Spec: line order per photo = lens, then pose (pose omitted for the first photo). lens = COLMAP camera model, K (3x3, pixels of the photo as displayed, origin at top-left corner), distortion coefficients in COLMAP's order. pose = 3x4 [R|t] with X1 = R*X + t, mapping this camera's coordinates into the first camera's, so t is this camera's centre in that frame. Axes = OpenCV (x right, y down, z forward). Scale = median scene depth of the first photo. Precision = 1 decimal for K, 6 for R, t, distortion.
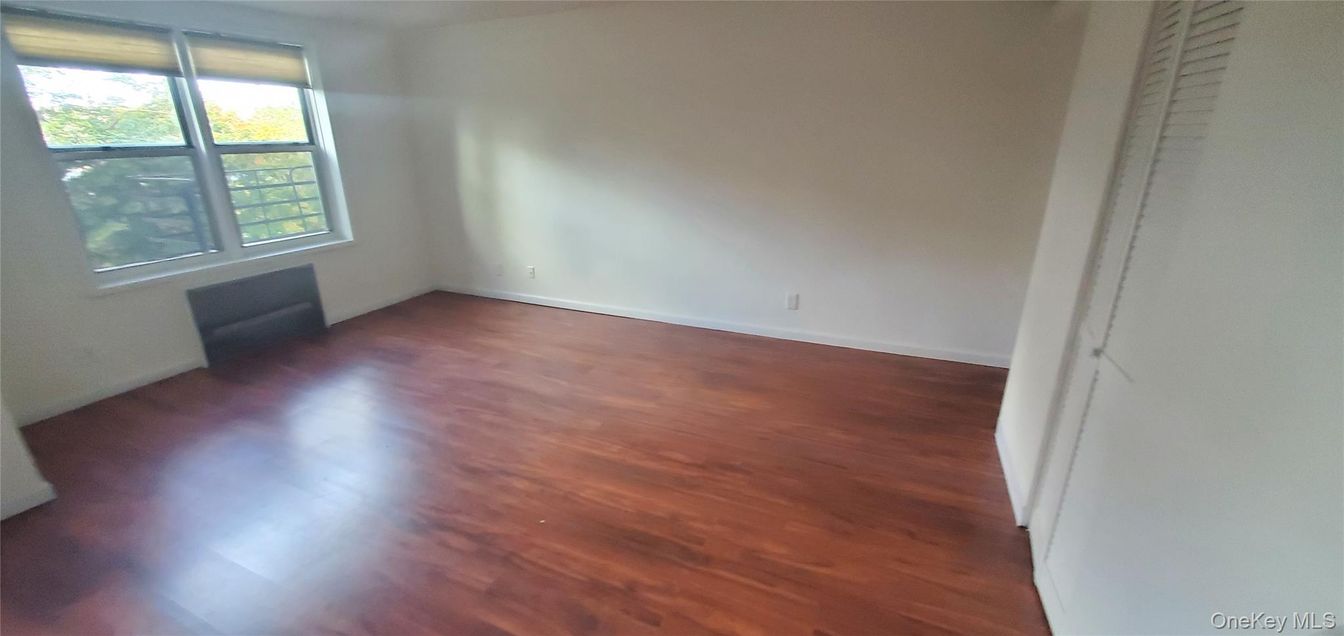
lens RADIAL K [[530.7, 0, 664.5], [0, 530.7, 318.5], [0, 0, 1]] dist [0.002435, -0.002312]
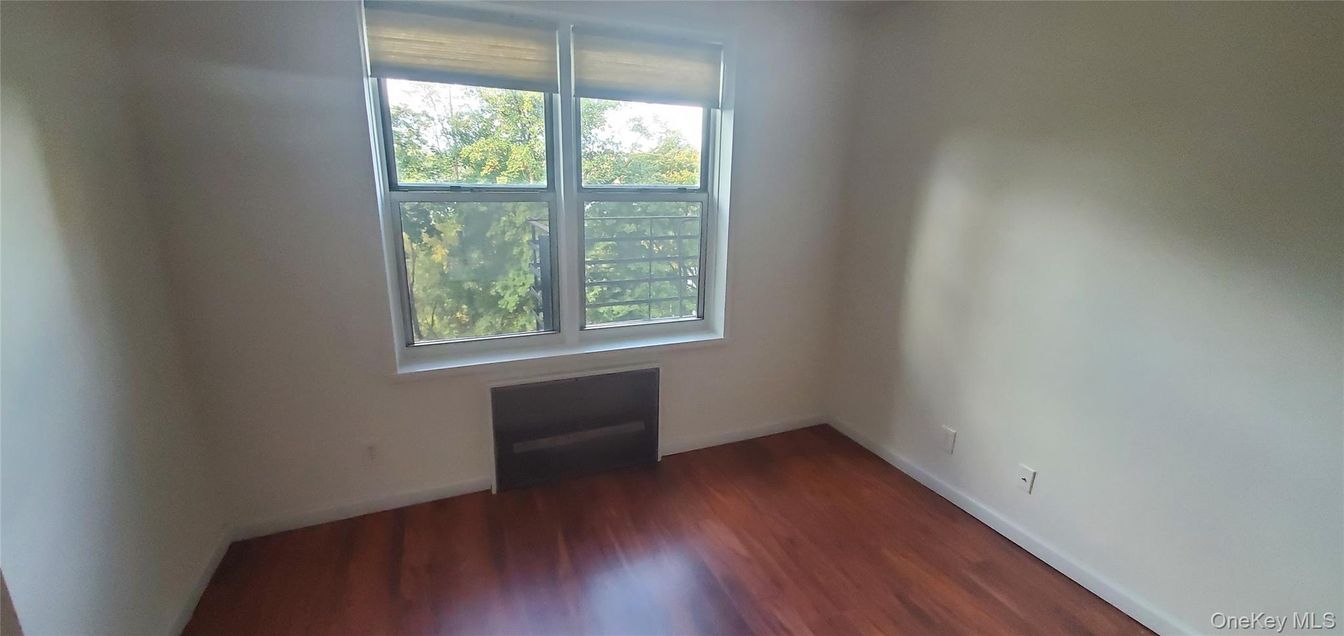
lens RADIAL K [[530.7, 0, 669.0], [0, 530.7, 313.5], [0, 0, 1]] dist [0.002435, -0.002312]
pose [[0.747224, 0.189019, -0.637125, -0.269204], [-0.244309, 0.969697, 0.001157, -0.187533], [0.618036, 0.154790, 0.770760, 0.533277]]
